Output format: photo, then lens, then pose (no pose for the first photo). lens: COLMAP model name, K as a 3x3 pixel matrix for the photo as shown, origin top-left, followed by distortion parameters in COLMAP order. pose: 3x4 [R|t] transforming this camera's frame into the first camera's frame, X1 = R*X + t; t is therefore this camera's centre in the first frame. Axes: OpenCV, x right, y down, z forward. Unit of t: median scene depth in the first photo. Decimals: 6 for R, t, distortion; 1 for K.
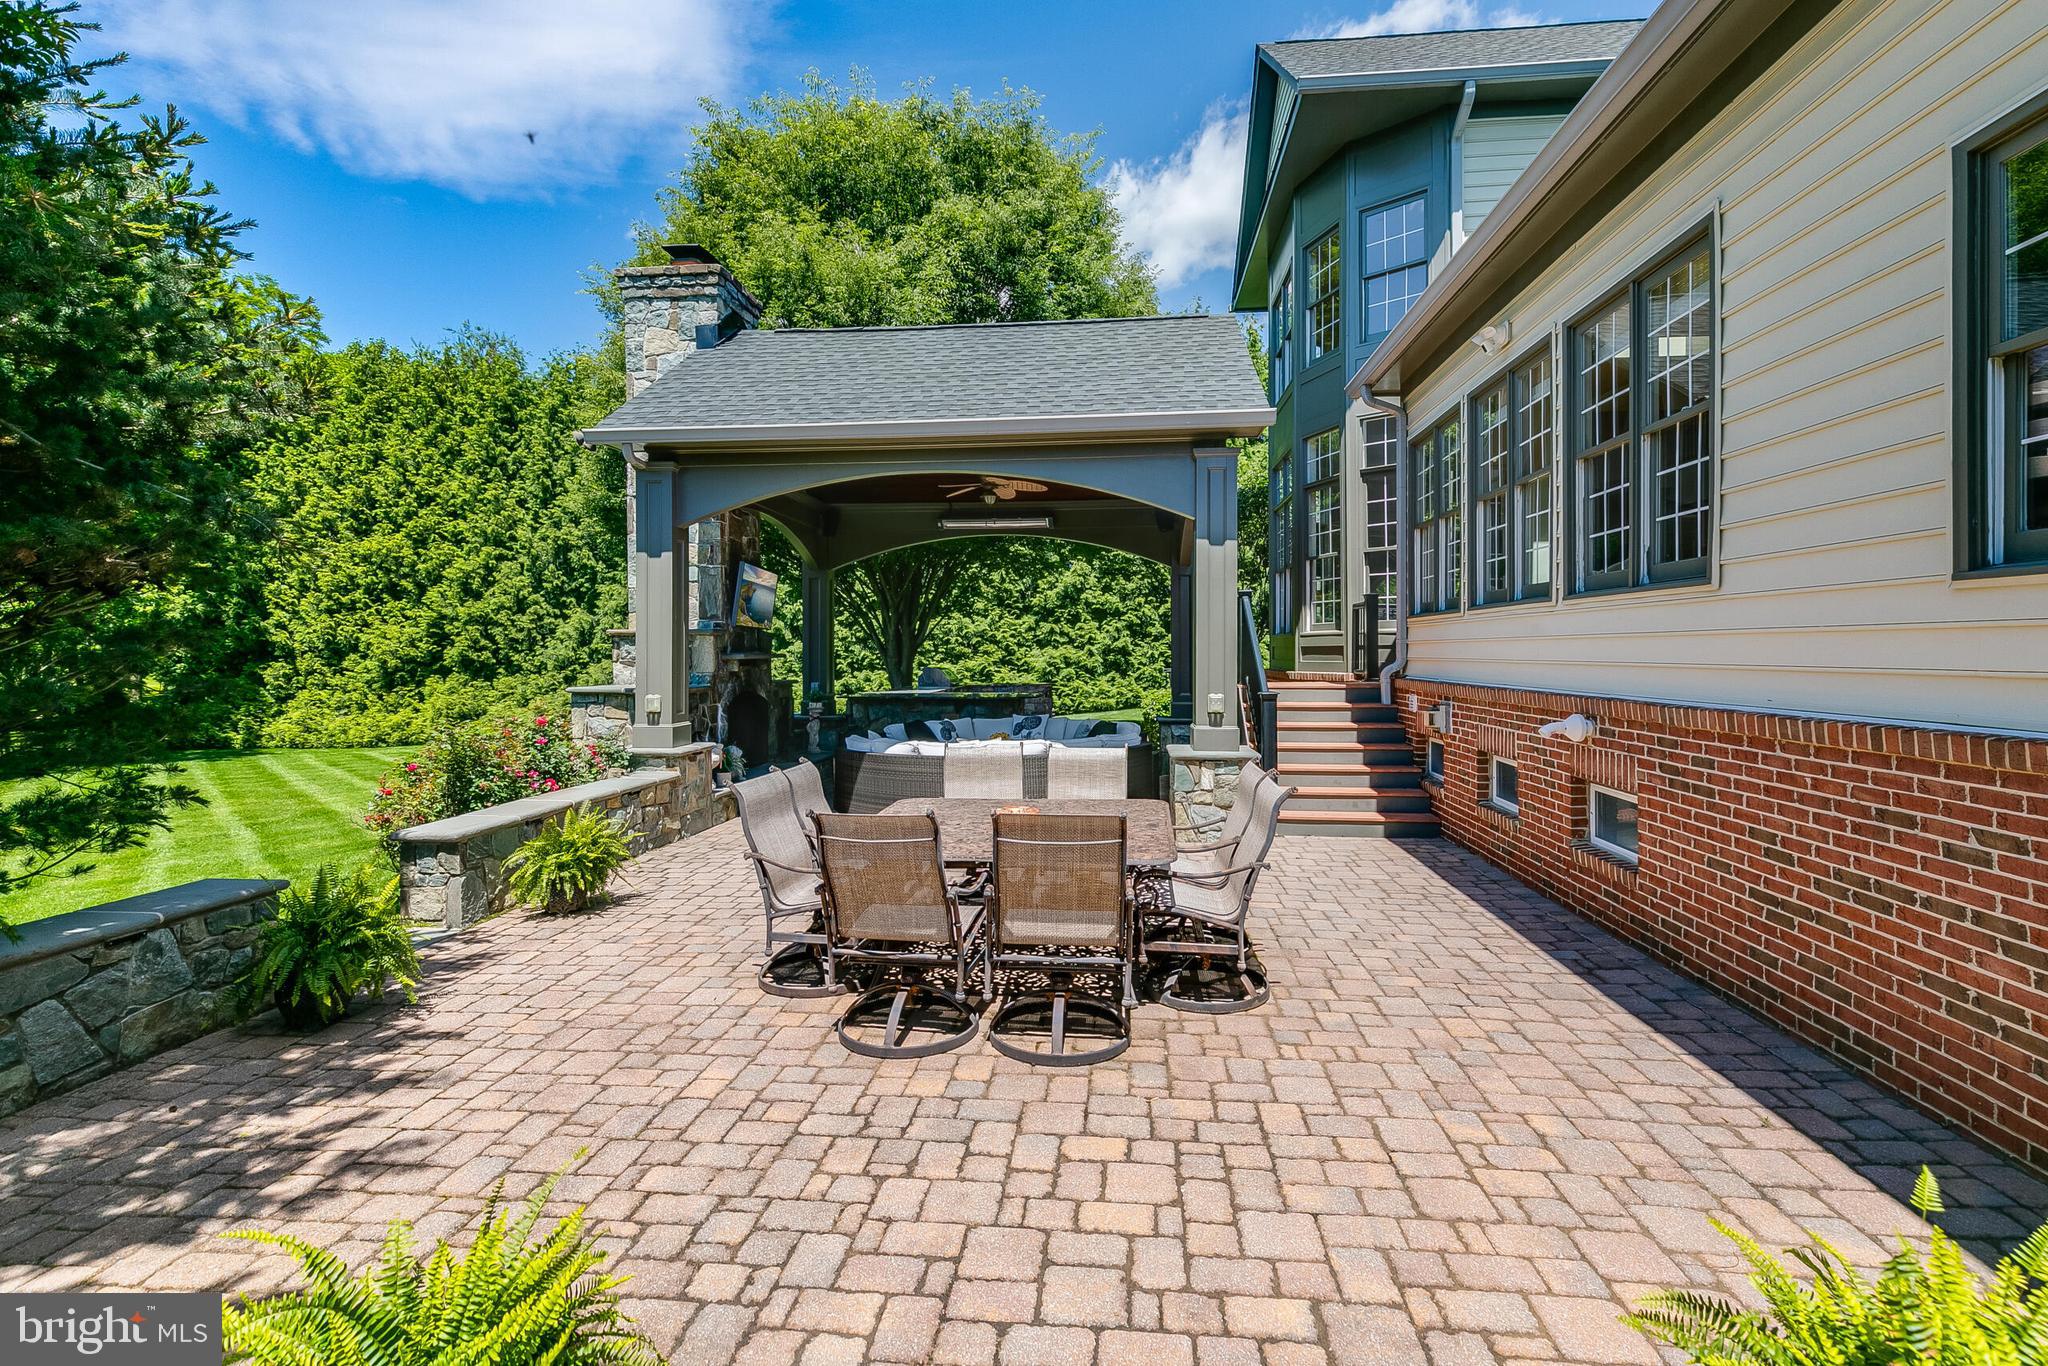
lens RADIAL K [[968.2, 0, 1033.3], [0, 968.2, 650.1], [0, 0, 1]] dist [0.004300, -0.000503]
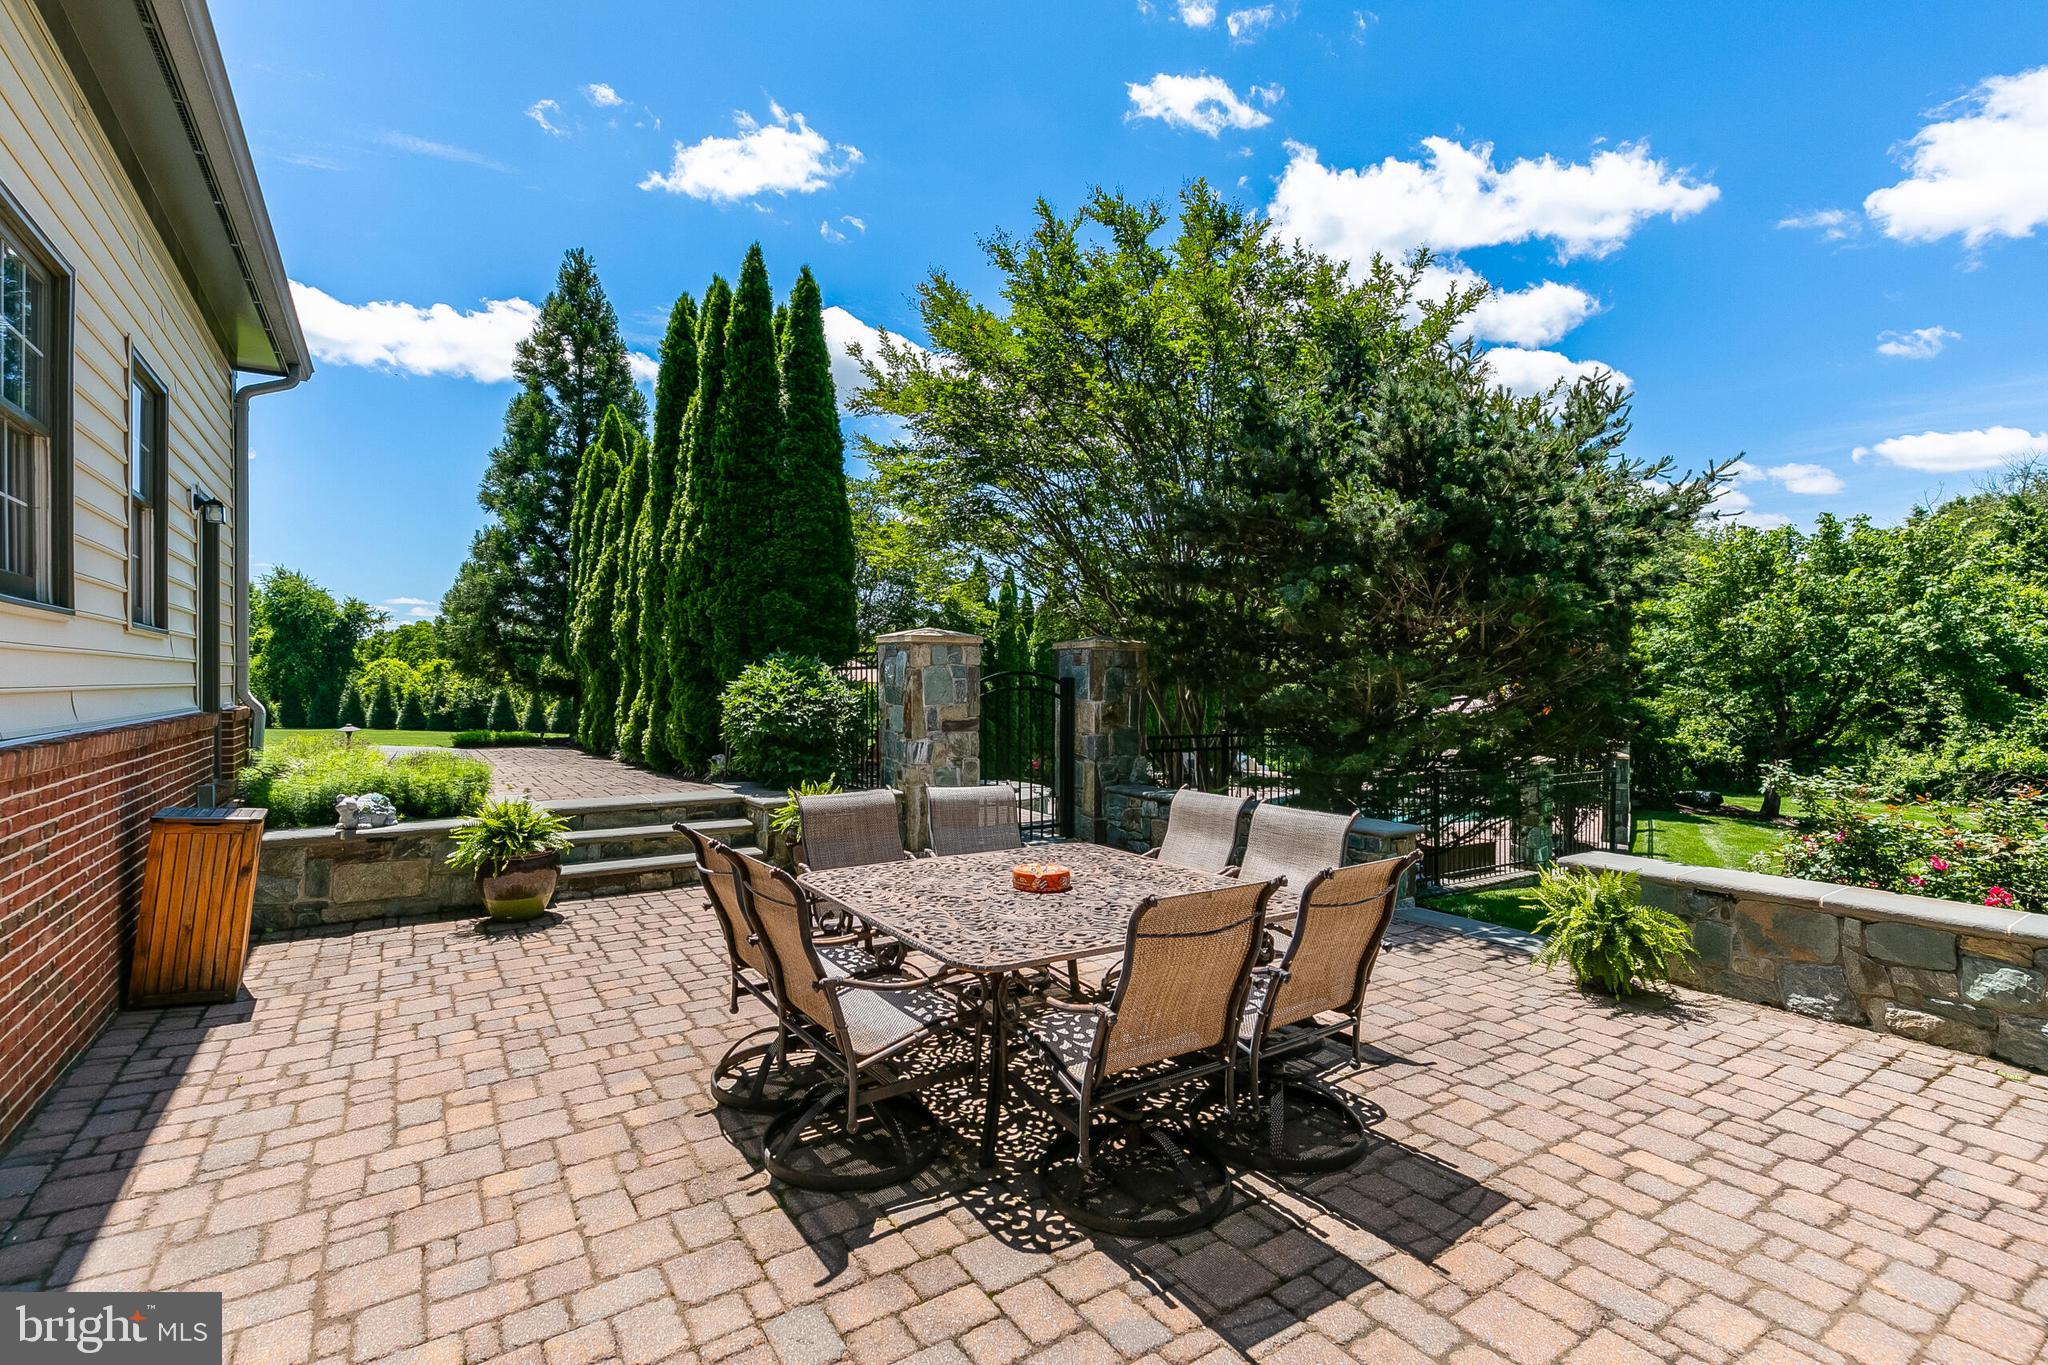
lens RADIAL K [[928.4, 0, 1020.0], [0, 928.4, 681.1], [0, 0, 1]] dist [0.005230, -0.000481]
pose [[-0.779234, 0.003104, -0.626725, 0.080618], [0.001096, 0.999993, 0.003590, 0.001567], [0.626732, 0.002111, -0.779232, 0.269308]]
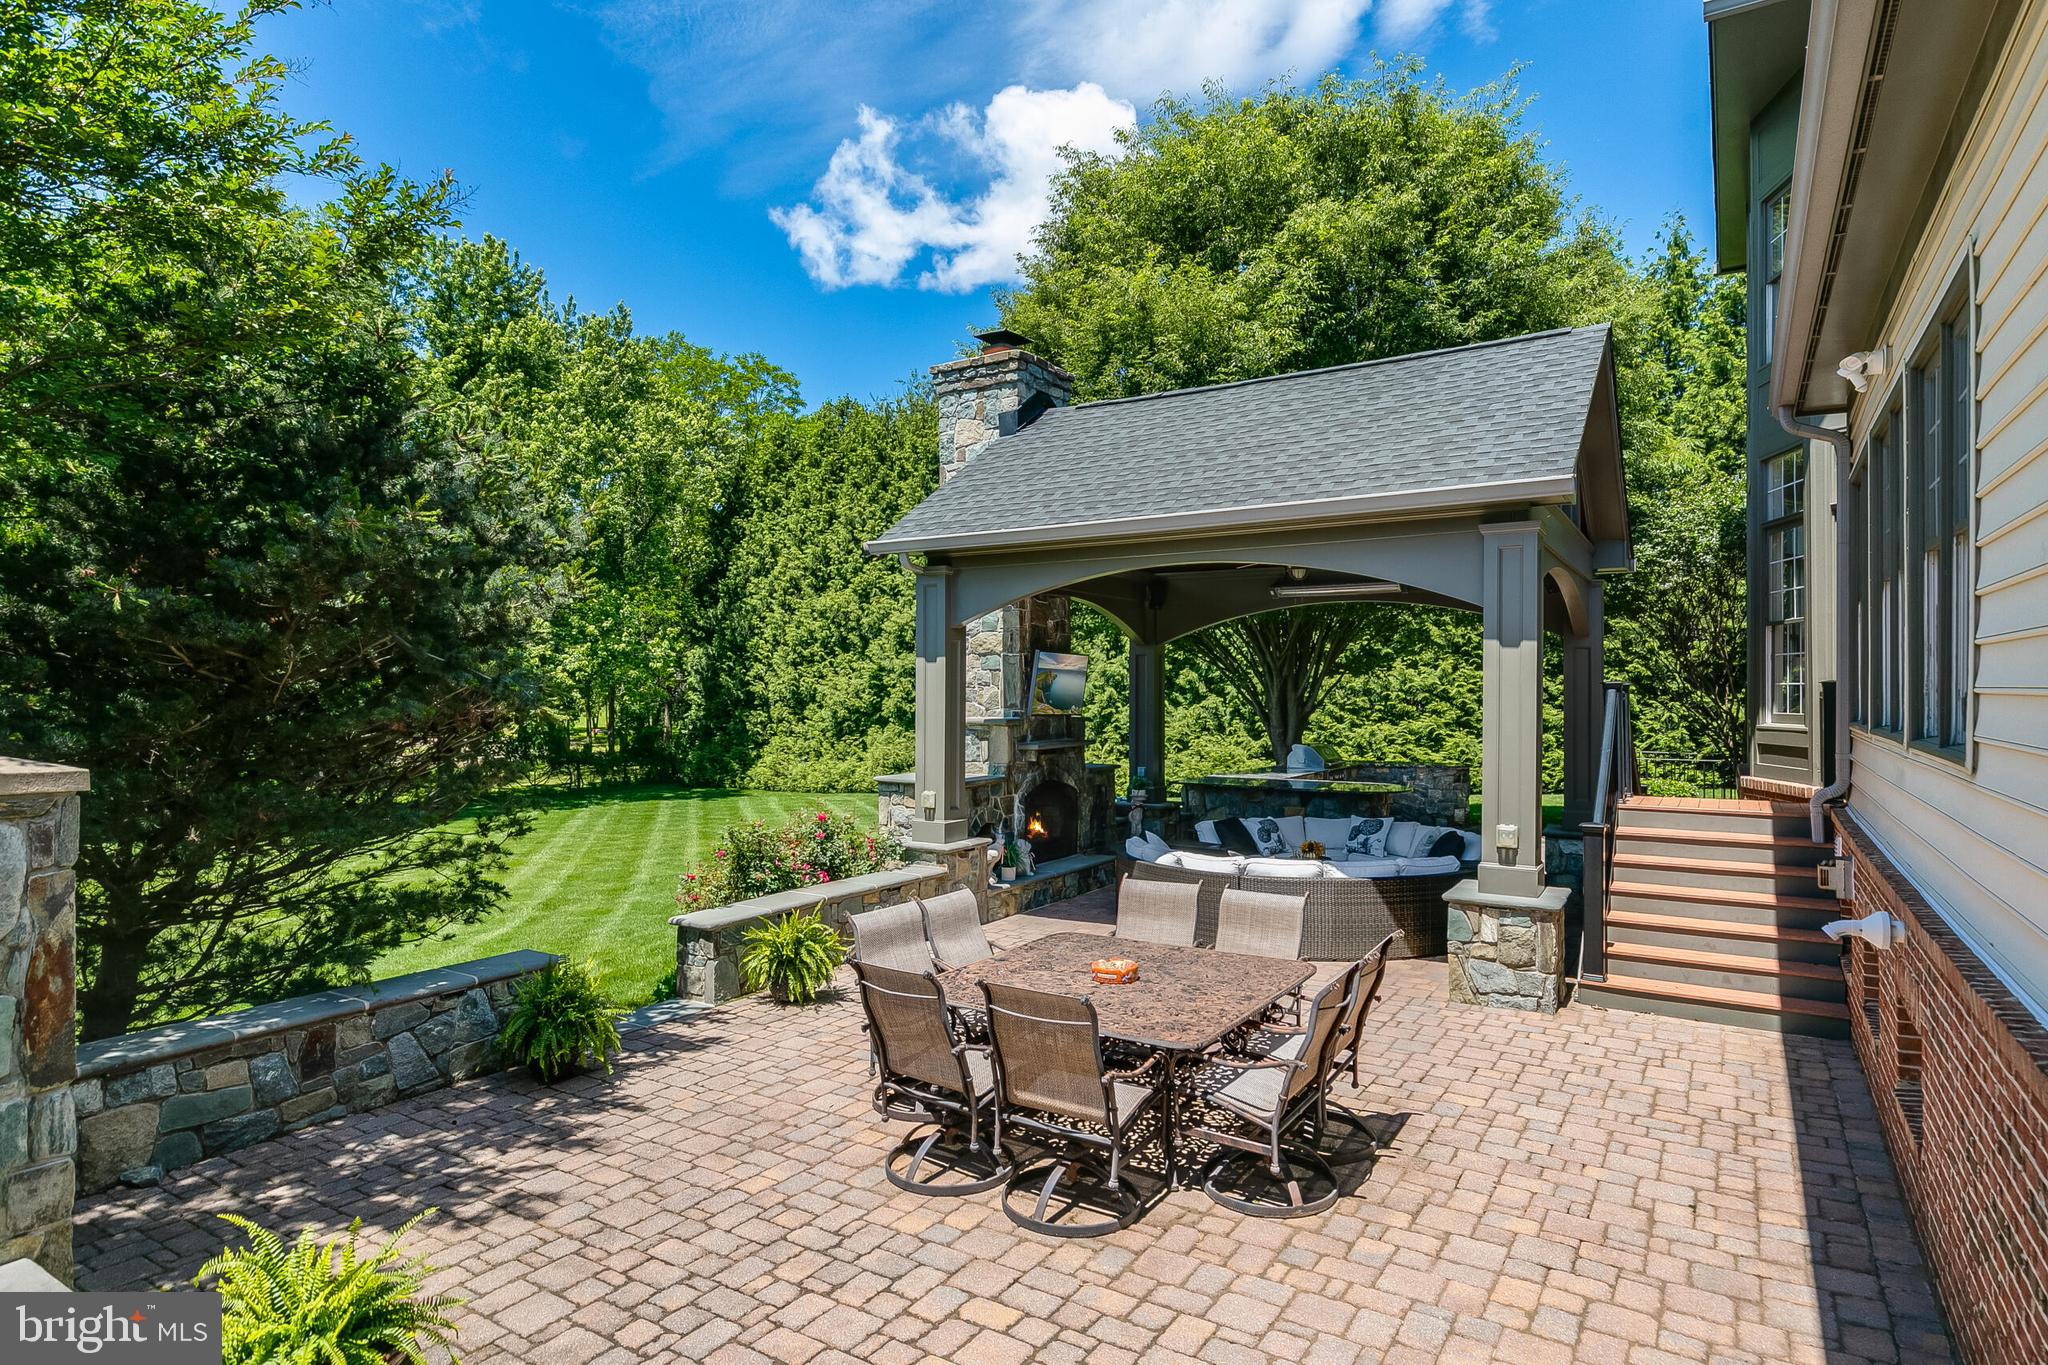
lens RADIAL K [[1138.3, 0, 1005.4], [0, 1138.3, 684.2], [0, 0, 1]] dist [0.000722, -0.000995]
pose [[0.887694, 0.001121, -0.460432, 0.070575], [-0.001241, 0.999999, 0.000043, -0.020160], [0.460432, 0.000534, 0.887695, -0.012936]]
